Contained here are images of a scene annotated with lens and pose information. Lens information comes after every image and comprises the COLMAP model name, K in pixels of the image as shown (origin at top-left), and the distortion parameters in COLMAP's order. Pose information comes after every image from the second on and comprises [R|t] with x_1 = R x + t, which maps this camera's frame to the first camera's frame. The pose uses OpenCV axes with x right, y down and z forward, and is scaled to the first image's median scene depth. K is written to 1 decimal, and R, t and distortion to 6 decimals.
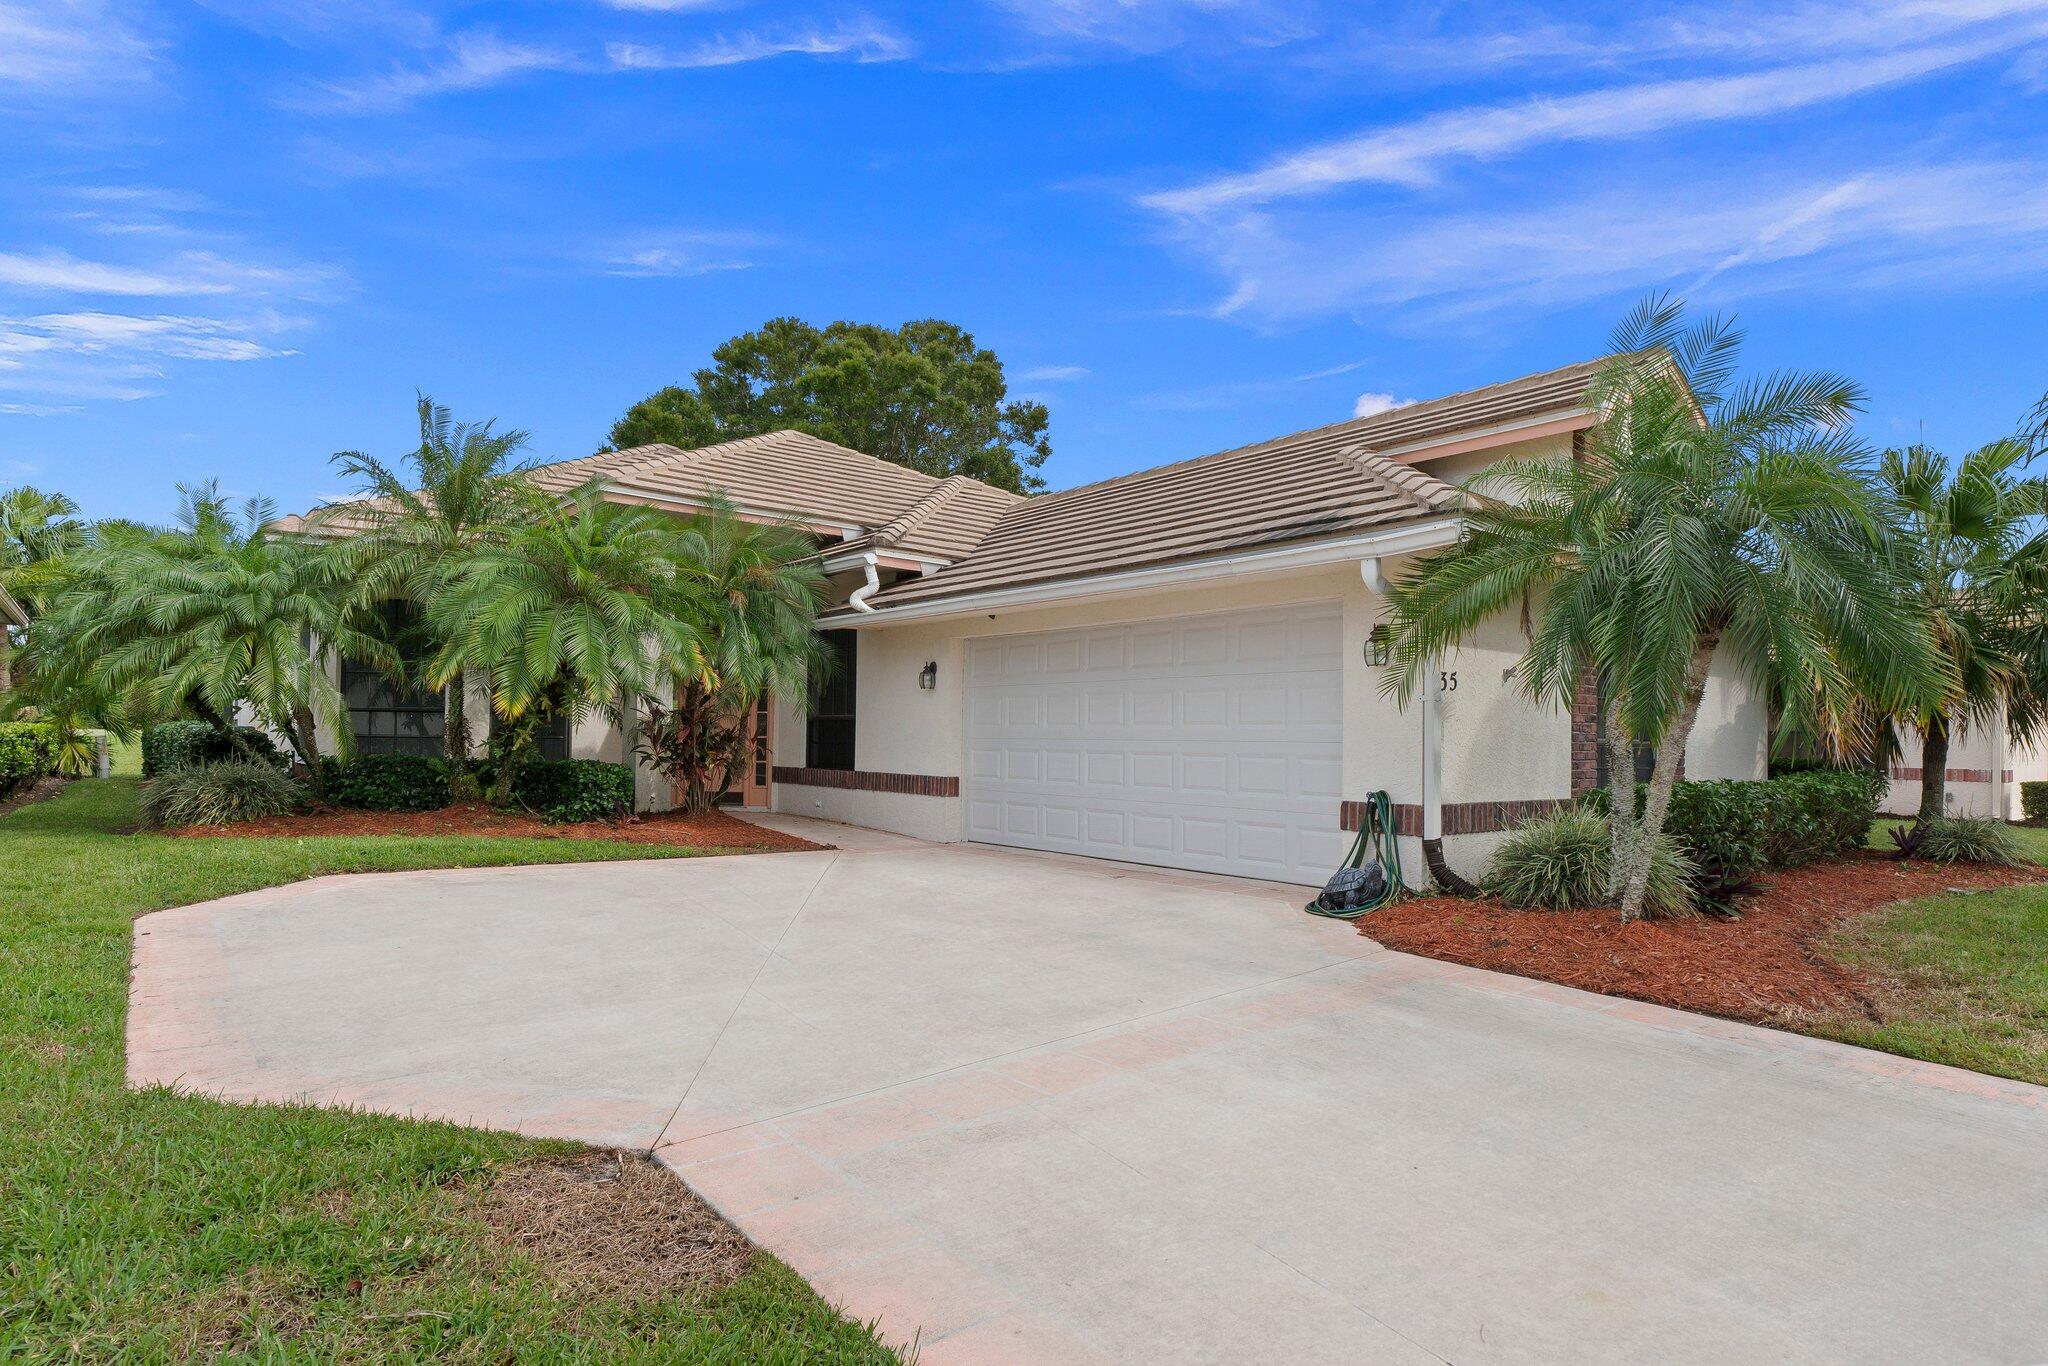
lens RADIAL K [[1117.0, 0, 1029.9], [0, 1117.0, 722.3], [0, 0, 1]] dist [-0.004292, 0.001861]
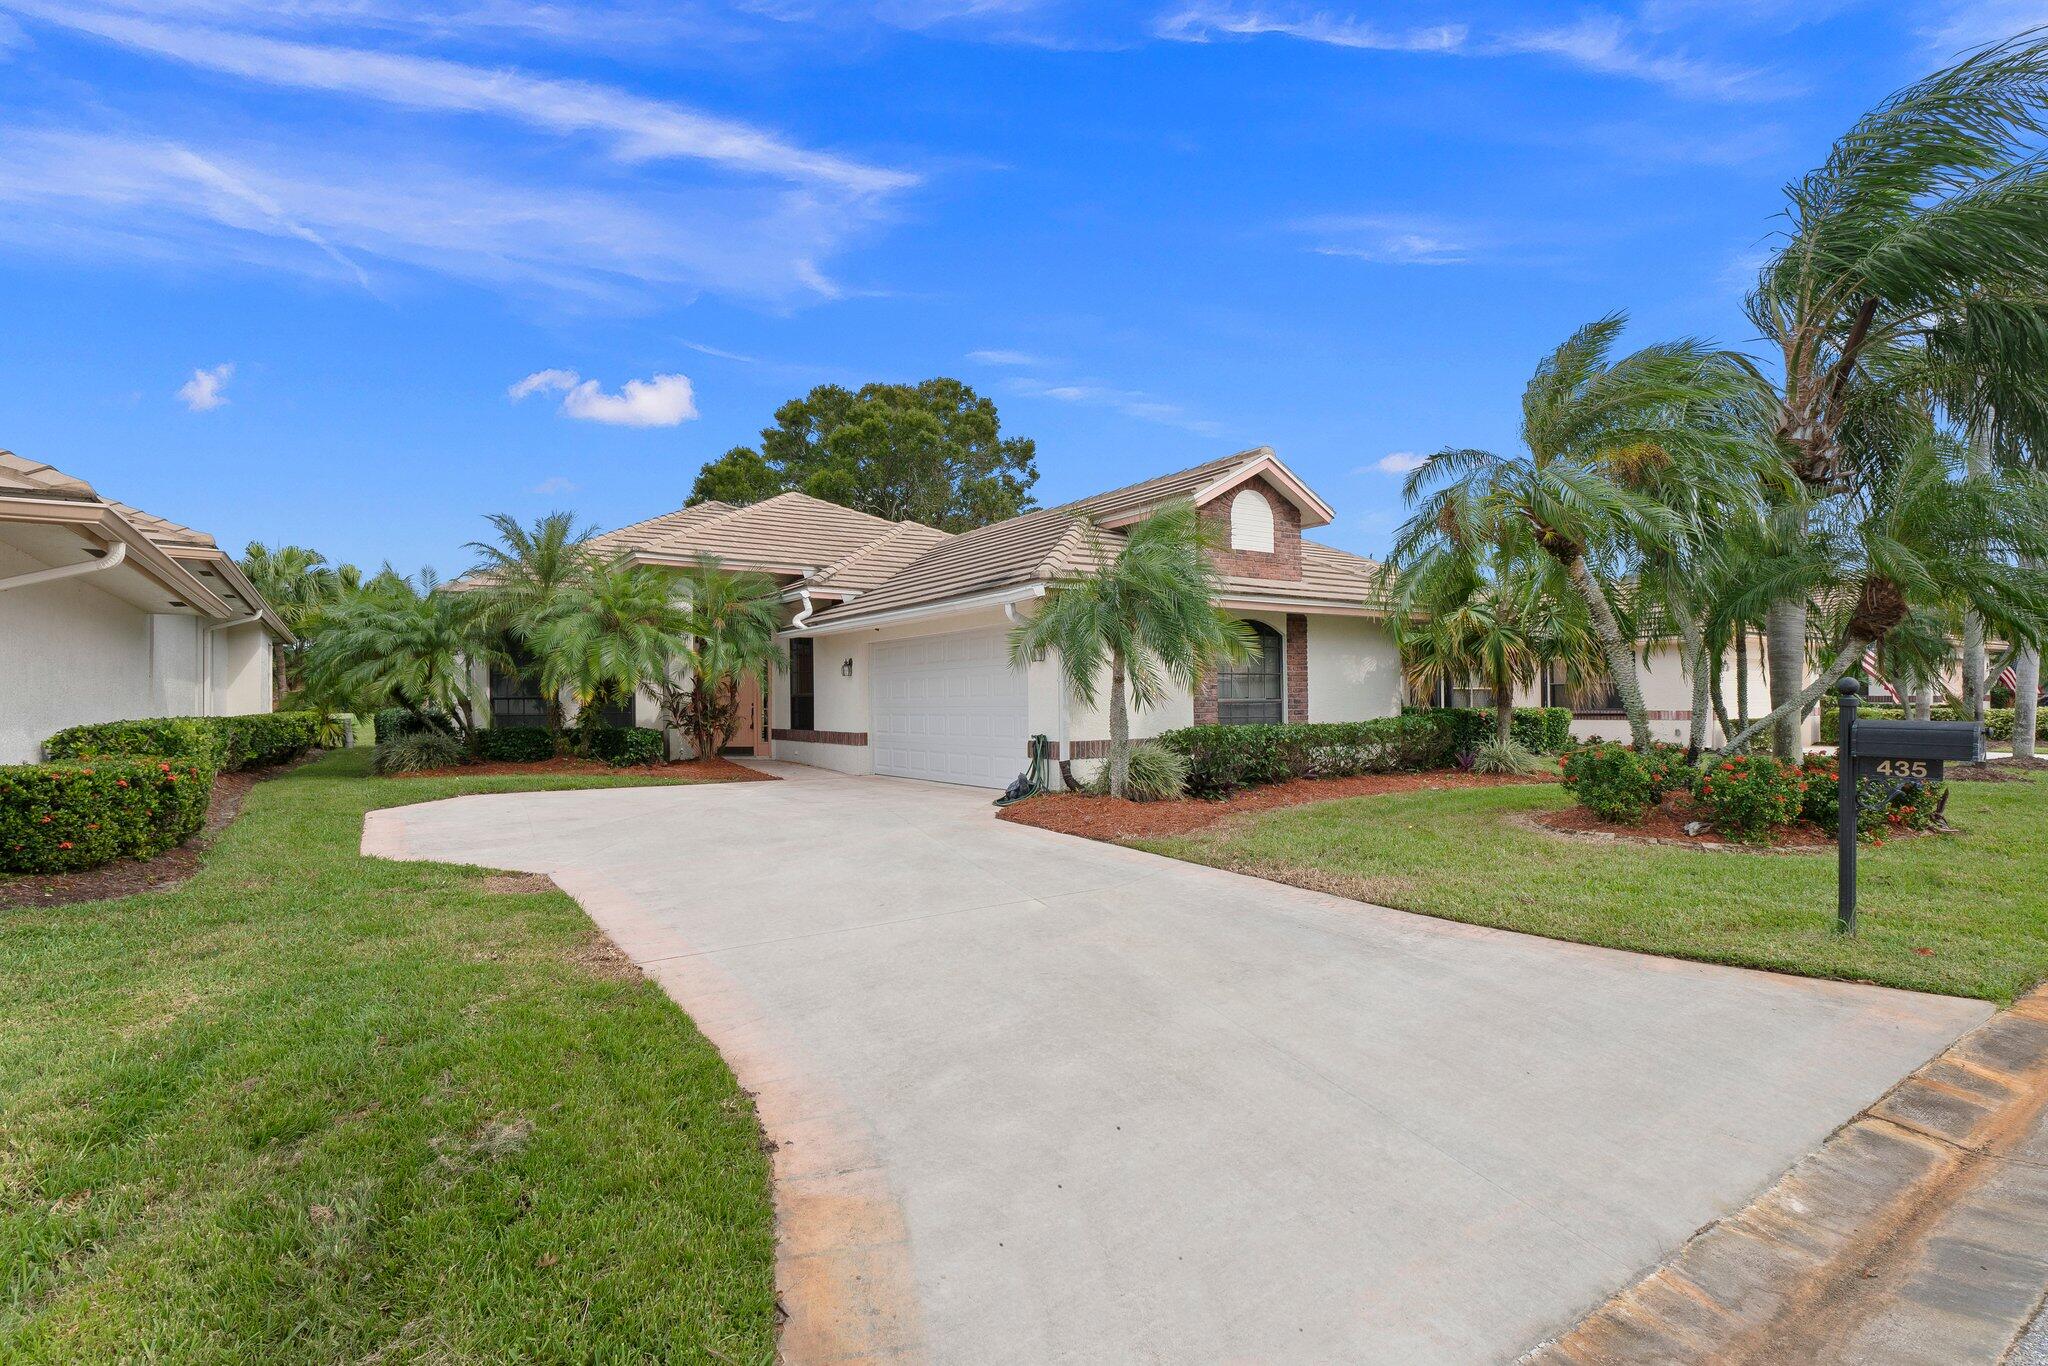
lens RADIAL K [[1010.5, 0, 1024.2], [0, 1010.5, 701.6], [0, 0, 1]] dist [0.023668, -0.000116]
pose [[0.993707, -0.025128, -0.109154, 0.295042], [0.026702, 0.999559, 0.012979, -0.006161], [0.108780, -0.015812, 0.993940, -0.352380]]
